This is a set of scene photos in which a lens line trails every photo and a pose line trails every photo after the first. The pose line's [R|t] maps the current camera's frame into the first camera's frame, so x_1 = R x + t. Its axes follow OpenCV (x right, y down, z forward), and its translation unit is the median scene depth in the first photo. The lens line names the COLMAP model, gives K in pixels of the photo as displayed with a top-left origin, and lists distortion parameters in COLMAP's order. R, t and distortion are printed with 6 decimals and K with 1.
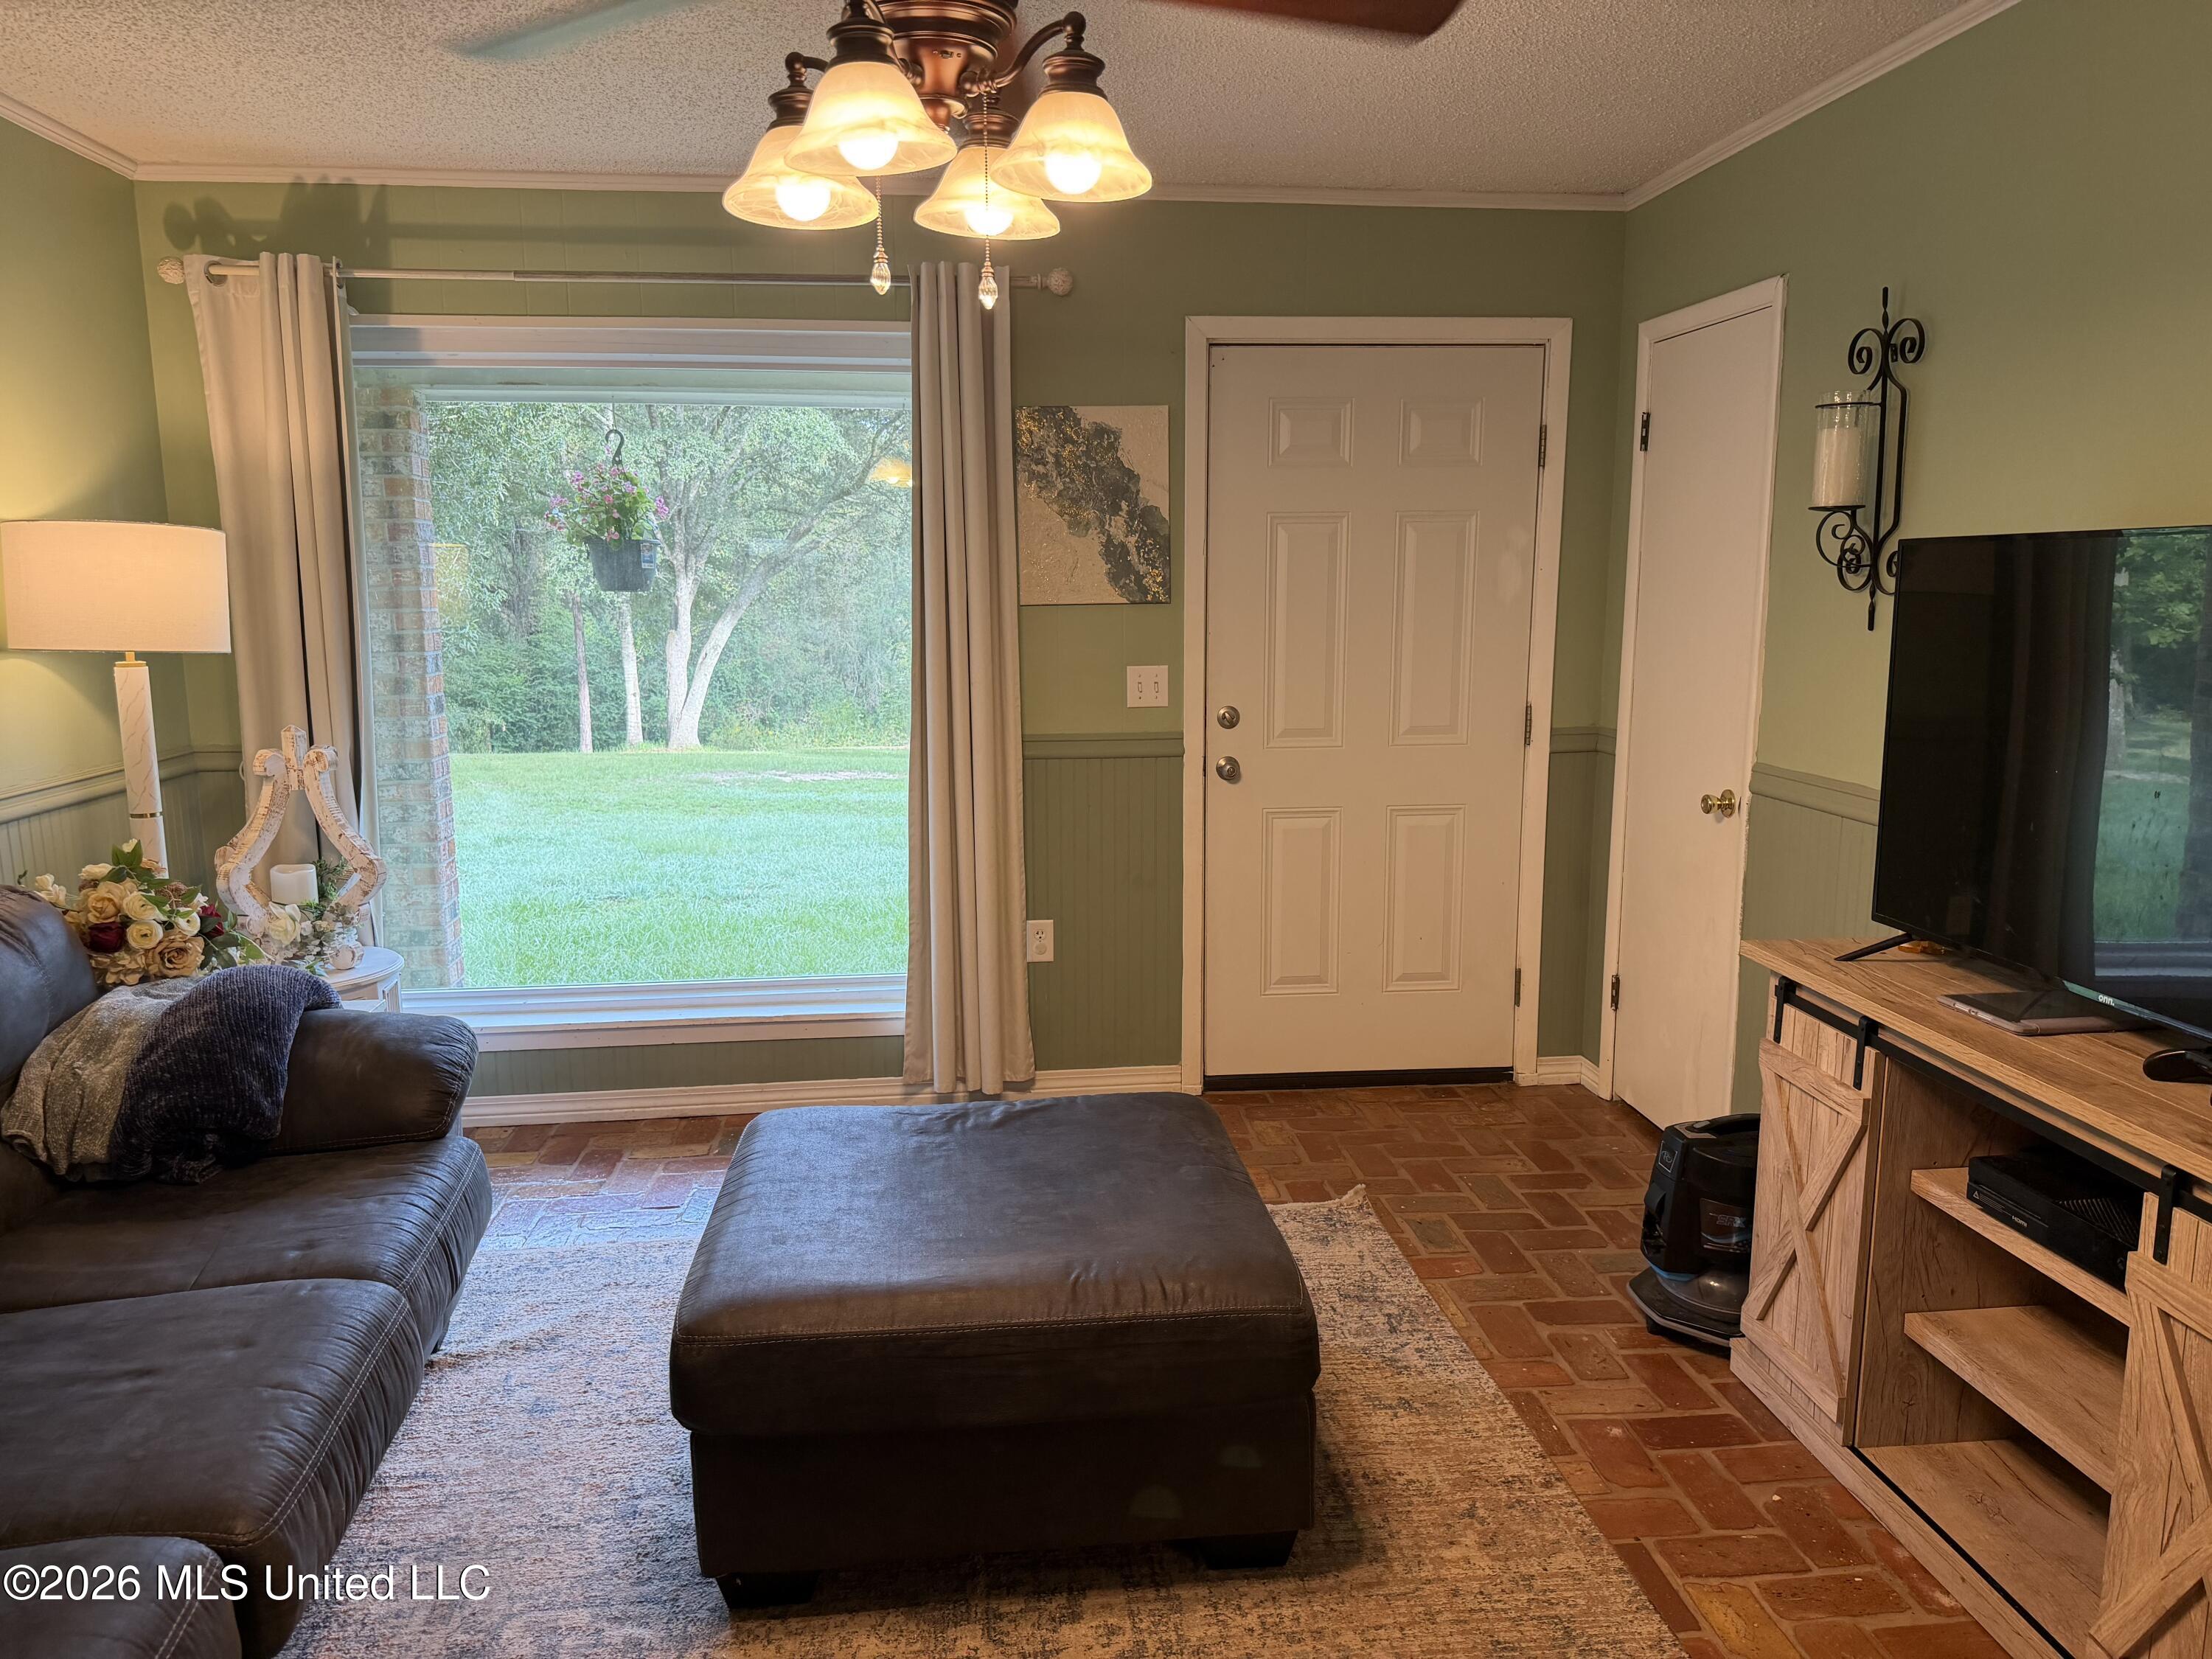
lens RADIAL K [[1553.9, 0, 1080.5], [0, 1553.9, 834.2], [0, 0, 1]] dist [0.039238, -0.054768]
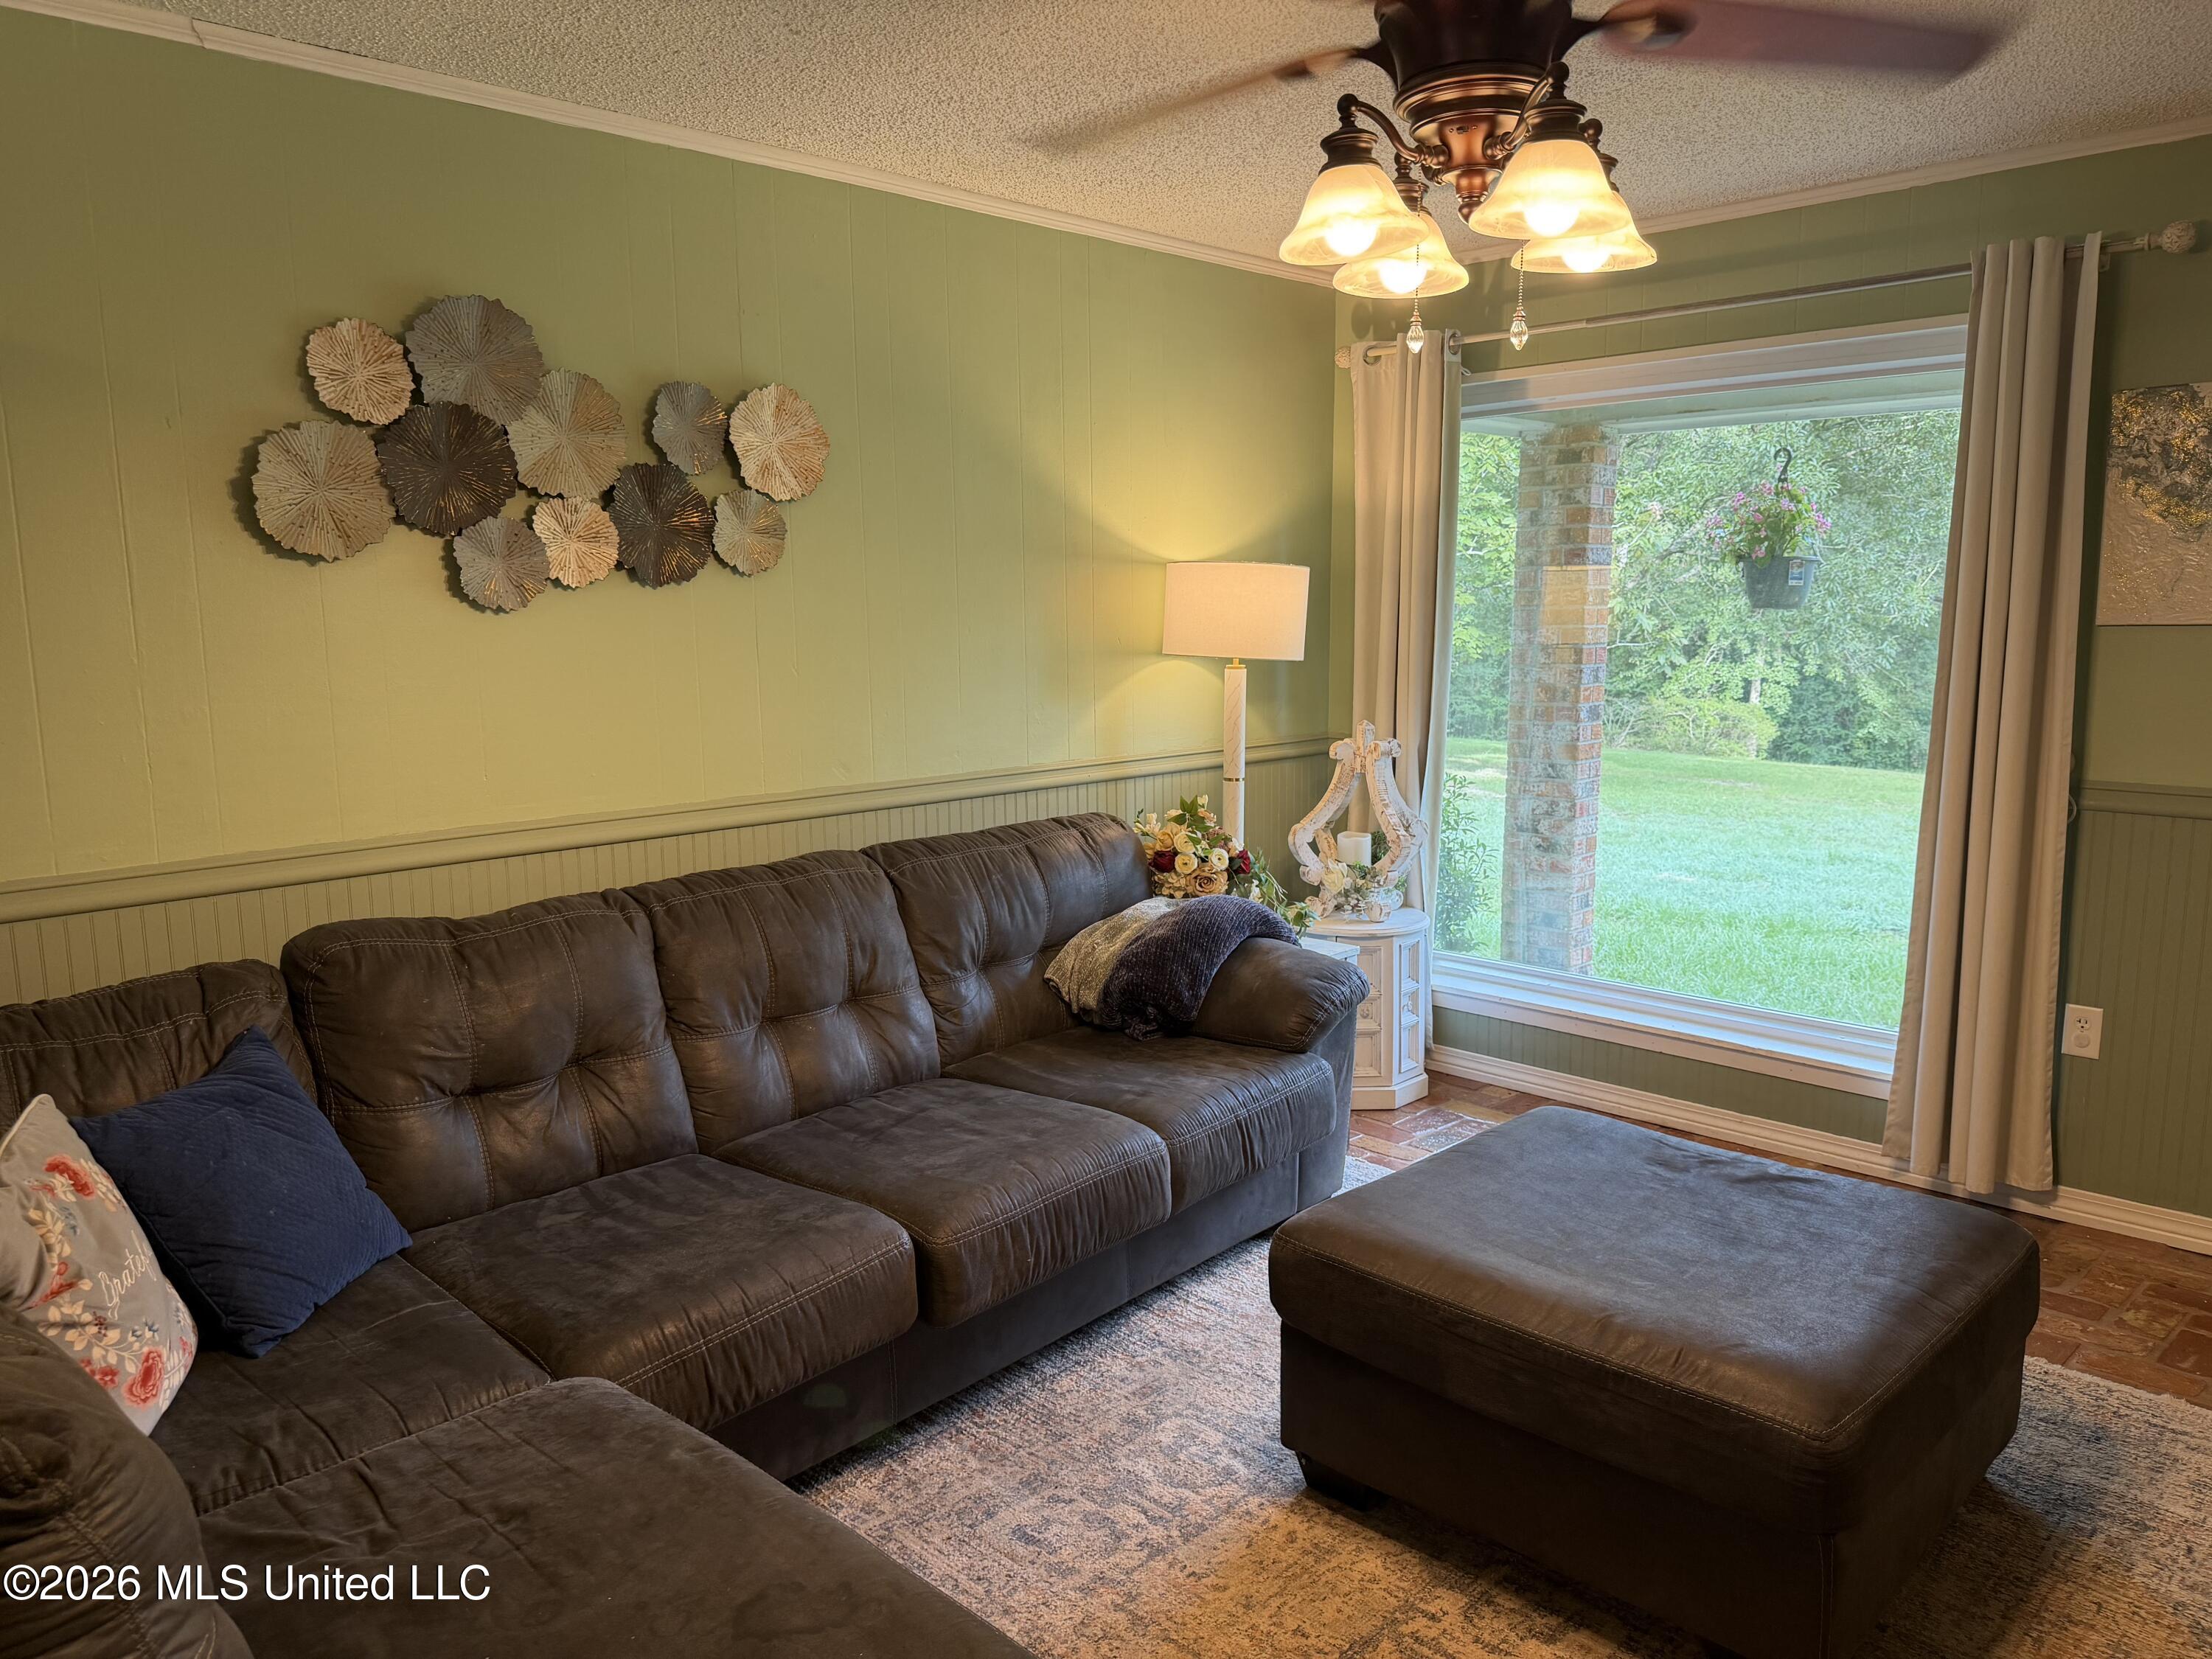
lens RADIAL K [[1561.1, 0, 1114.7], [0, 1561.1, 840.0], [0, 0, 1]] dist [0.084482, -0.093186]
pose [[0.625370, 0.117670, -0.771405, 0.343082], [-0.120974, 0.991233, 0.053130, -0.017630], [0.770894, 0.060094, 0.634122, 0.067819]]
